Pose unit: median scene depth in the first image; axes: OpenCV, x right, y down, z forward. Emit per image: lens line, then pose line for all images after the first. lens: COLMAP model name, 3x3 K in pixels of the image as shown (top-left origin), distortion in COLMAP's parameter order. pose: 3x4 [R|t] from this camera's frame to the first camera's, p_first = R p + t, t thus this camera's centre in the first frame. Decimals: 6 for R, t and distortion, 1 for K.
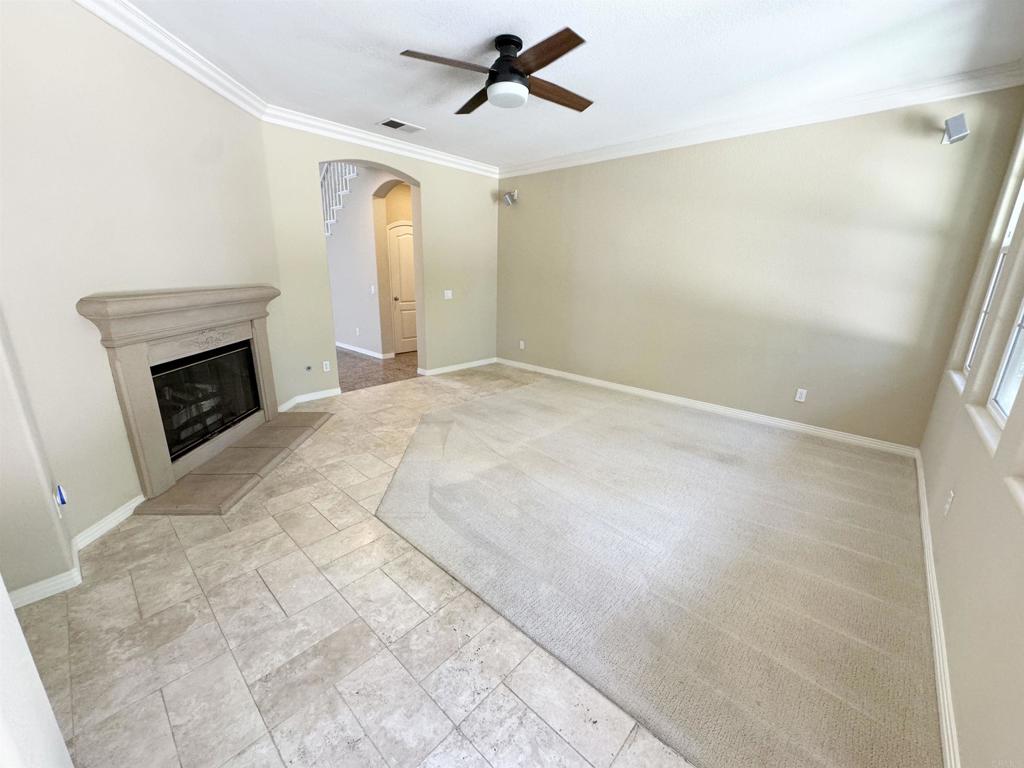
lens RADIAL K [[407.4, 0, 515.7], [0, 407.4, 382.4], [0, 0, 1]] dist [-0.003679, 0.000156]
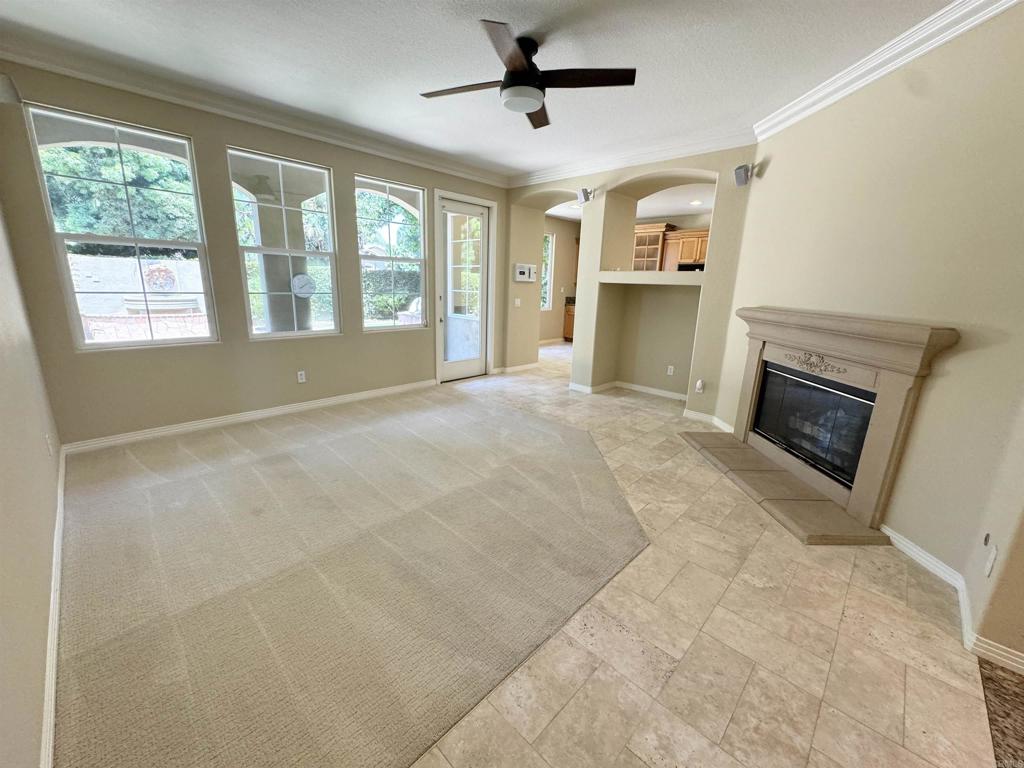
lens RADIAL K [[407.4, 0, 515.7], [0, 407.4, 382.4], [0, 0, 1]] dist [-0.003679, 0.000156]
pose [[-0.998220, -0.058375, 0.012233, -0.049888], [-0.044962, 0.871275, 0.488732, -0.501983], [-0.039188, 0.487312, -0.872348, 1.861000]]
